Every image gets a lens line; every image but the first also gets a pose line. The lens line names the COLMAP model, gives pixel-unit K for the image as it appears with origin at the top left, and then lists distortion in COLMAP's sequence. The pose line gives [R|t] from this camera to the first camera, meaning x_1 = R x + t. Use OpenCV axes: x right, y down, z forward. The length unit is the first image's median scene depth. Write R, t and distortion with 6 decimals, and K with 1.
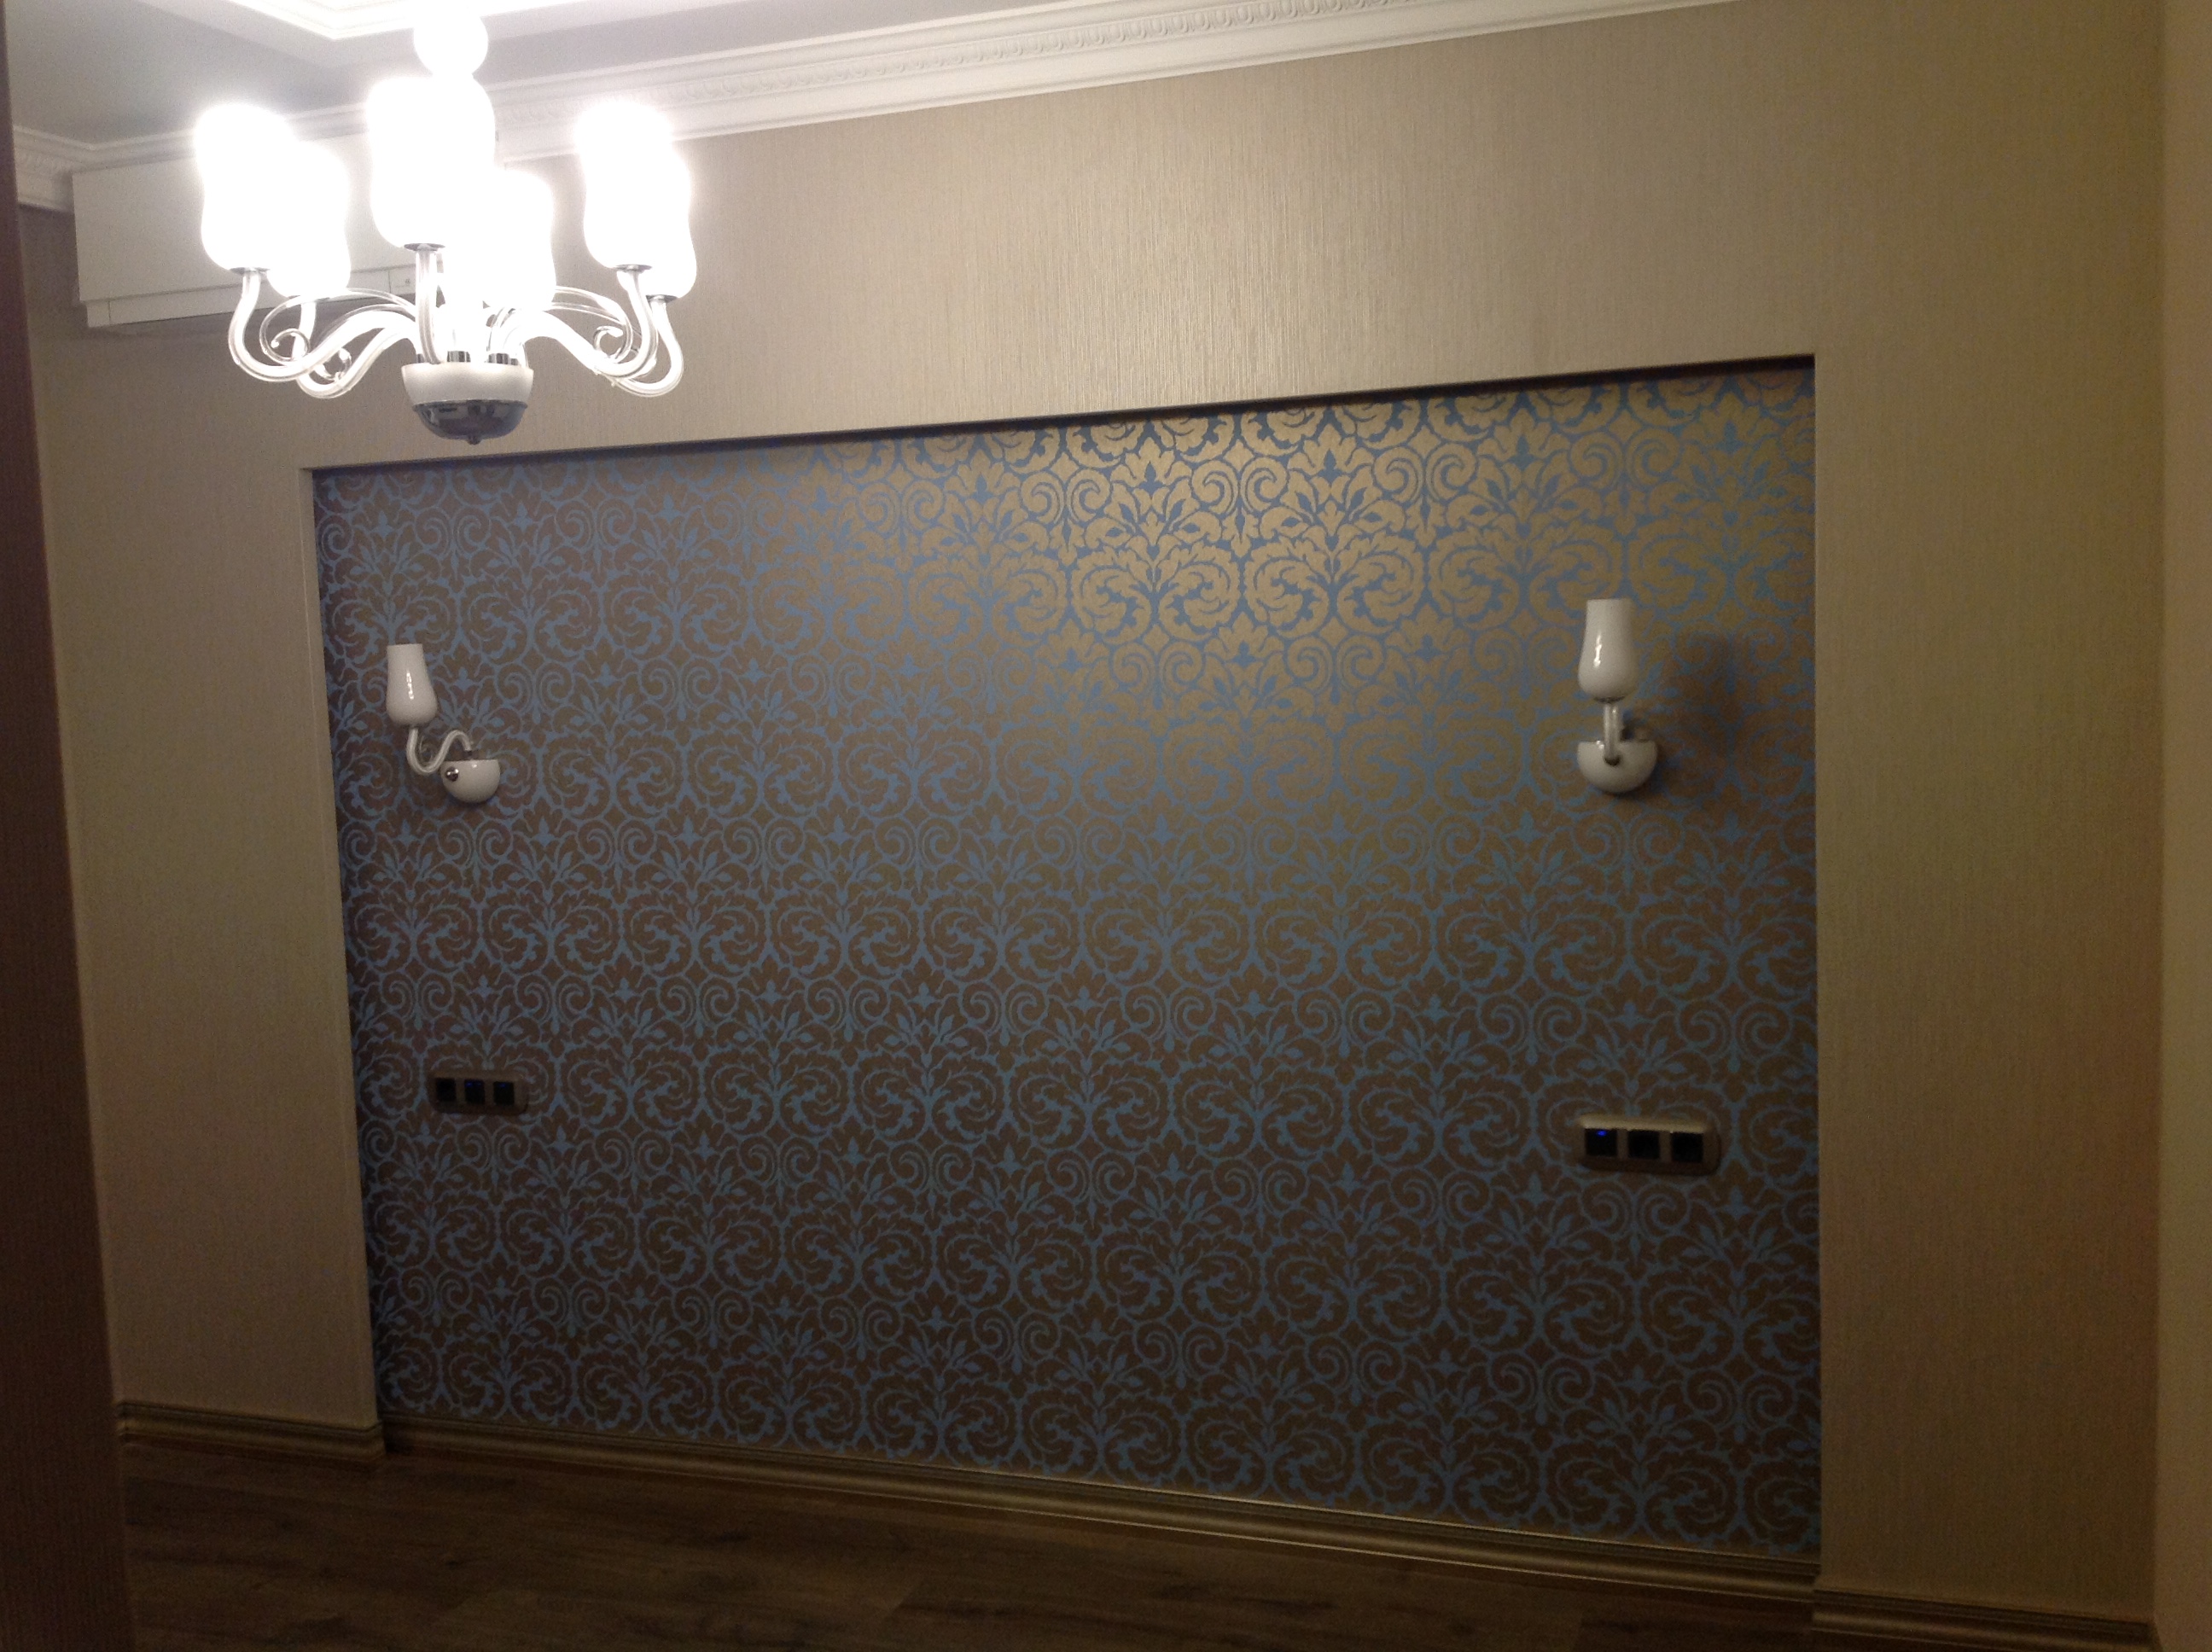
lens RADIAL K [[2179.4, 0, 1114.5], [0, 2179.4, 819.7], [0, 0, 1]] dist [0.117491, -0.242883]
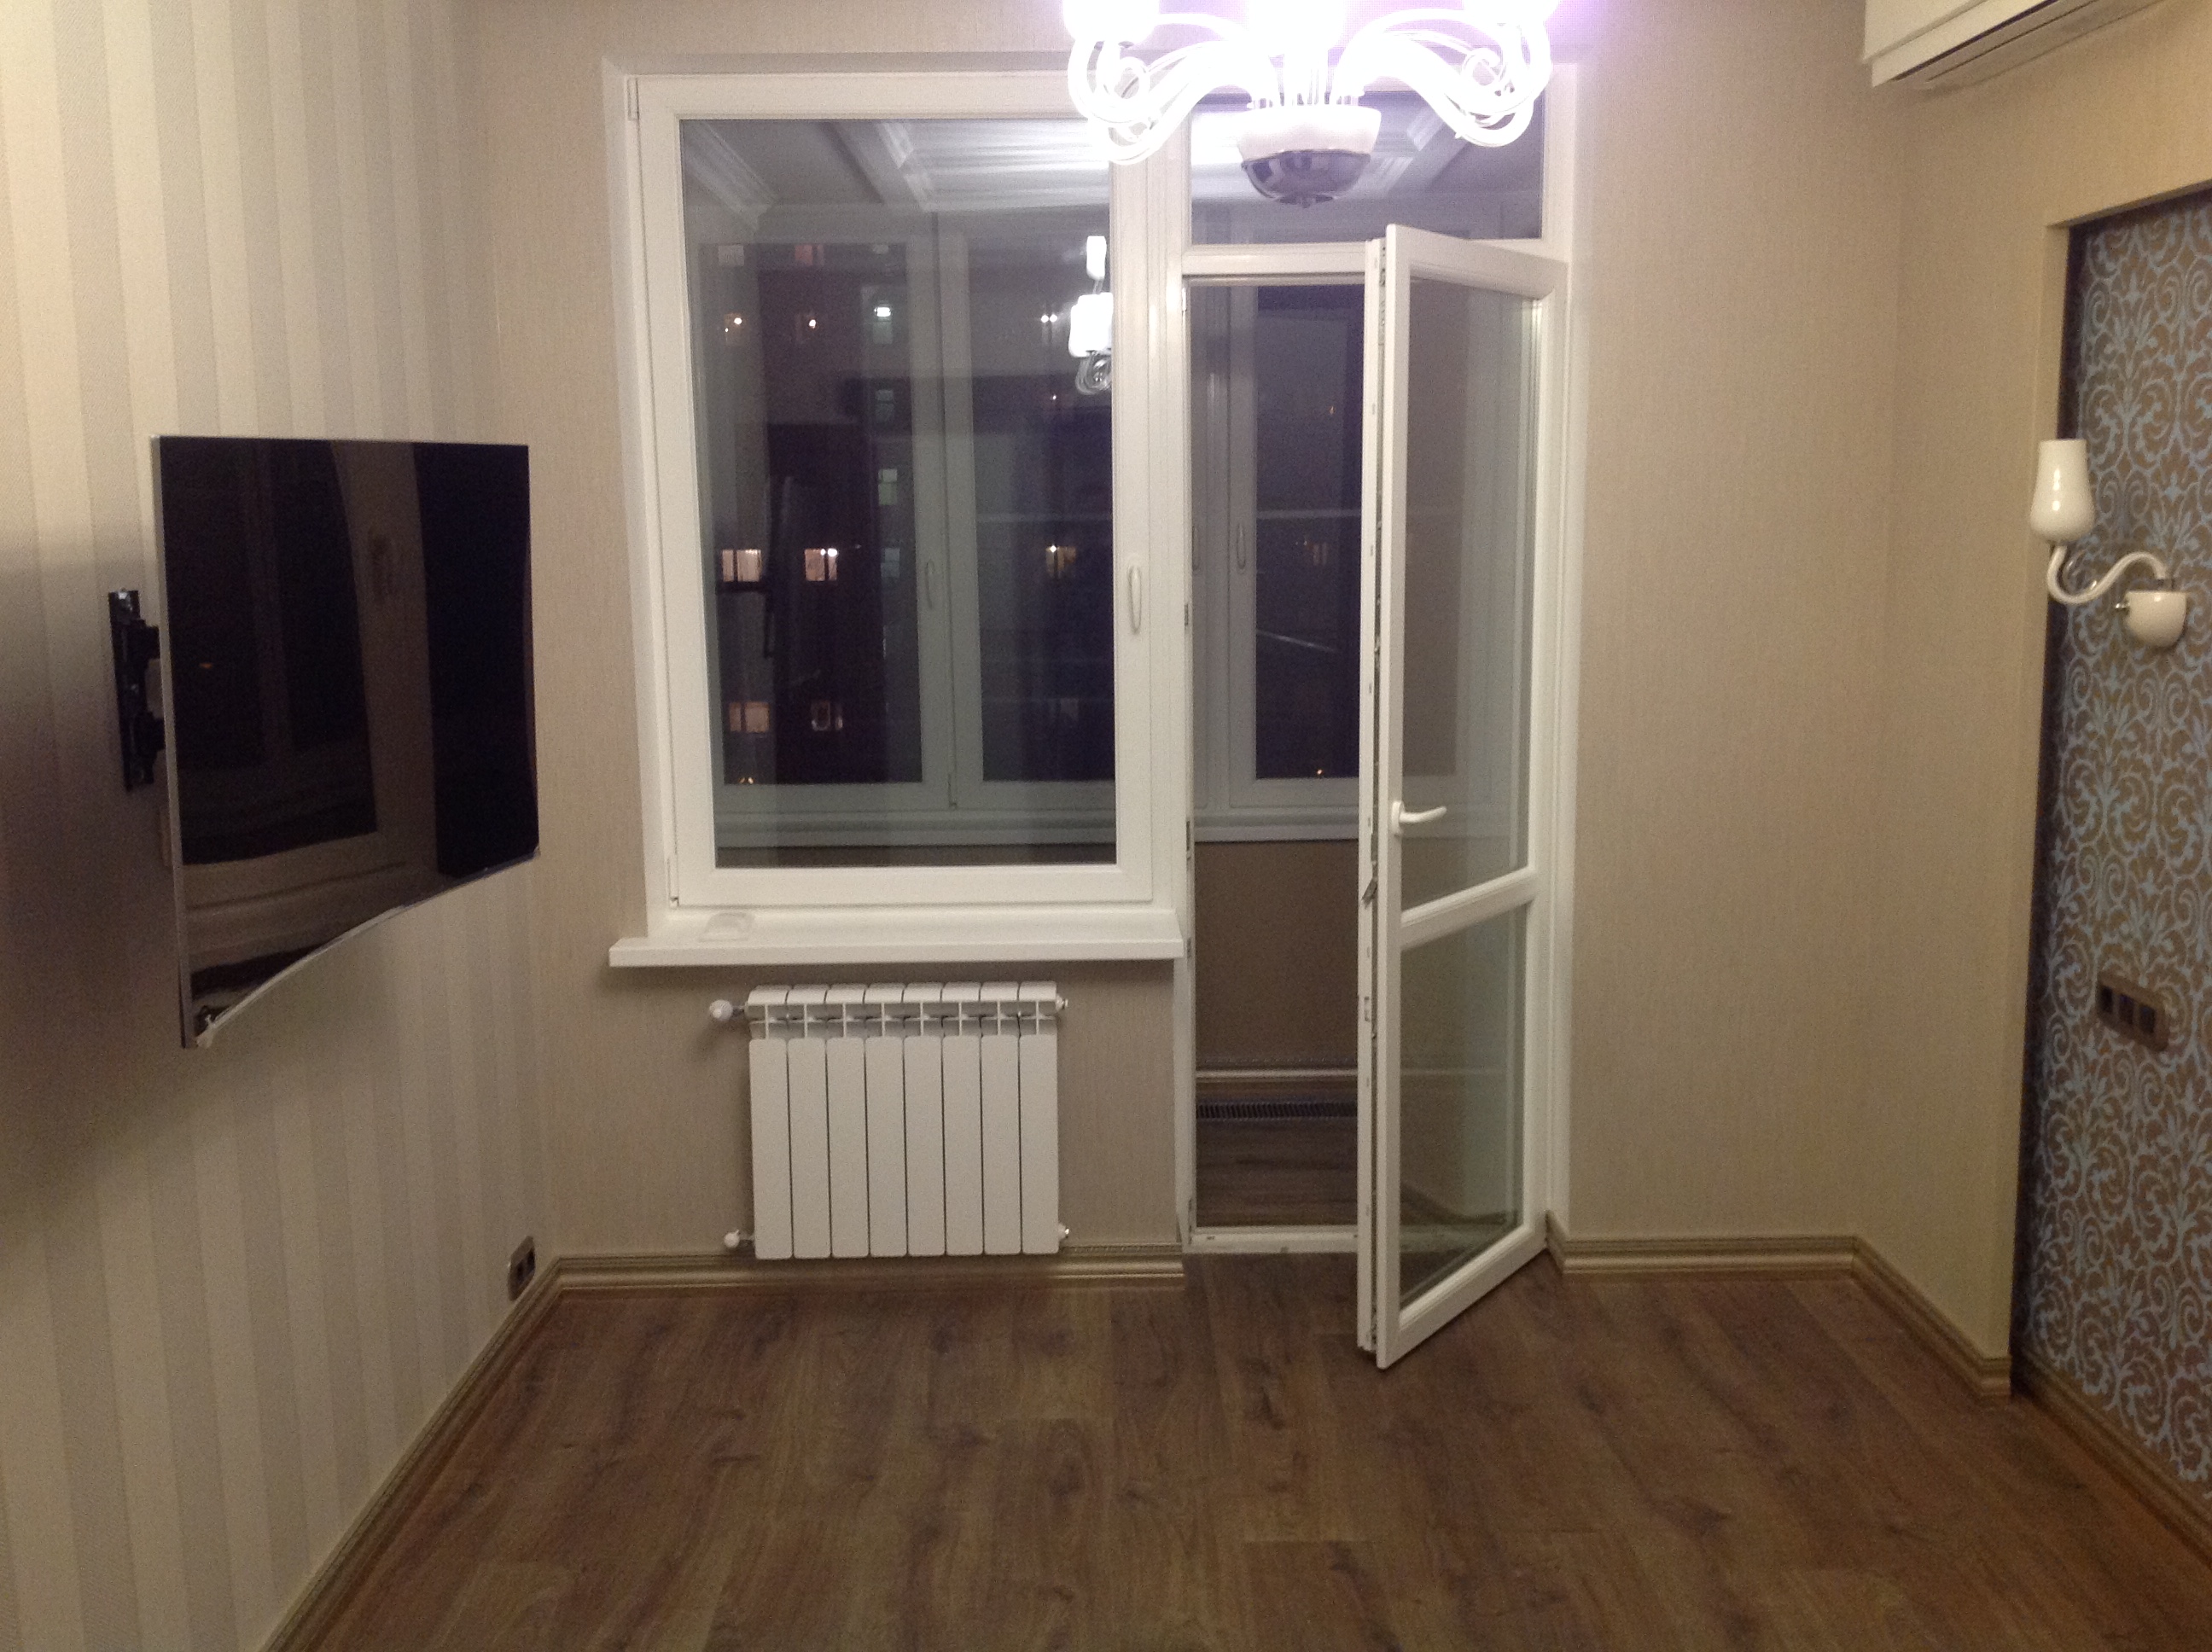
lens RADIAL K [[2179.4, 0, 1114.5], [0, 2179.4, 819.7], [0, 0, 1]] dist [0.117491, -0.242883]
pose [[0.364177, 0.172191, -0.915273, 0.301439], [-0.084829, 0.984807, 0.151520, -0.034617], [0.927458, 0.022462, 0.373251, 0.367030]]
